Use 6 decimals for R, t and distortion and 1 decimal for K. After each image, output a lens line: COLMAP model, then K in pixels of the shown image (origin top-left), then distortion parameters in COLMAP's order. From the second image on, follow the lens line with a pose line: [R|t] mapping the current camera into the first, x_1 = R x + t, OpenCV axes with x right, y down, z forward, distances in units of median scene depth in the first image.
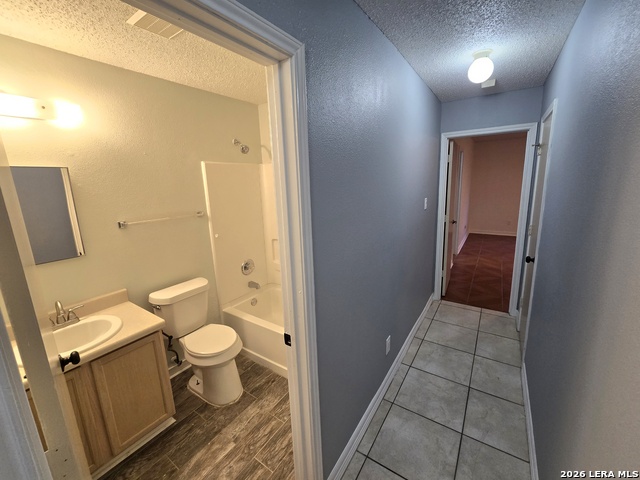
lens RADIAL K [[263.2, 0, 318.3], [0, 263.2, 236.3], [0, 0, 1]] dist [0.000136, -0.002803]
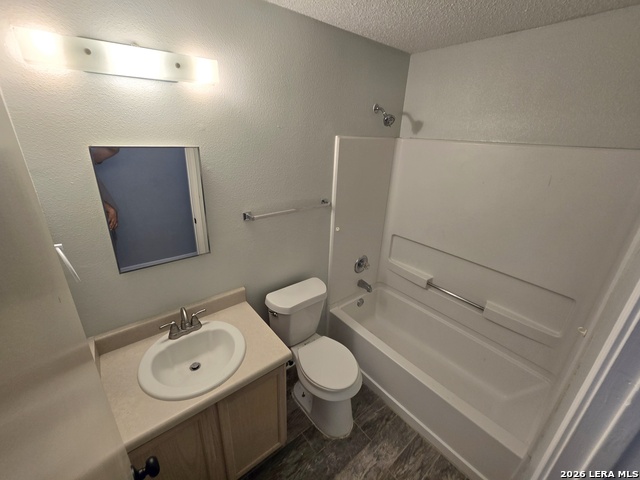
lens RADIAL K [[263.2, 0, 322.6], [0, 263.2, 238.9], [0, 0, 1]] dist [0.000136, -0.002803]
pose [[0.957153, 0.172966, -0.232252, -0.292938], [-0.131588, 0.974222, 0.183239, -0.147007], [0.257959, -0.144826, 0.955240, 0.241626]]
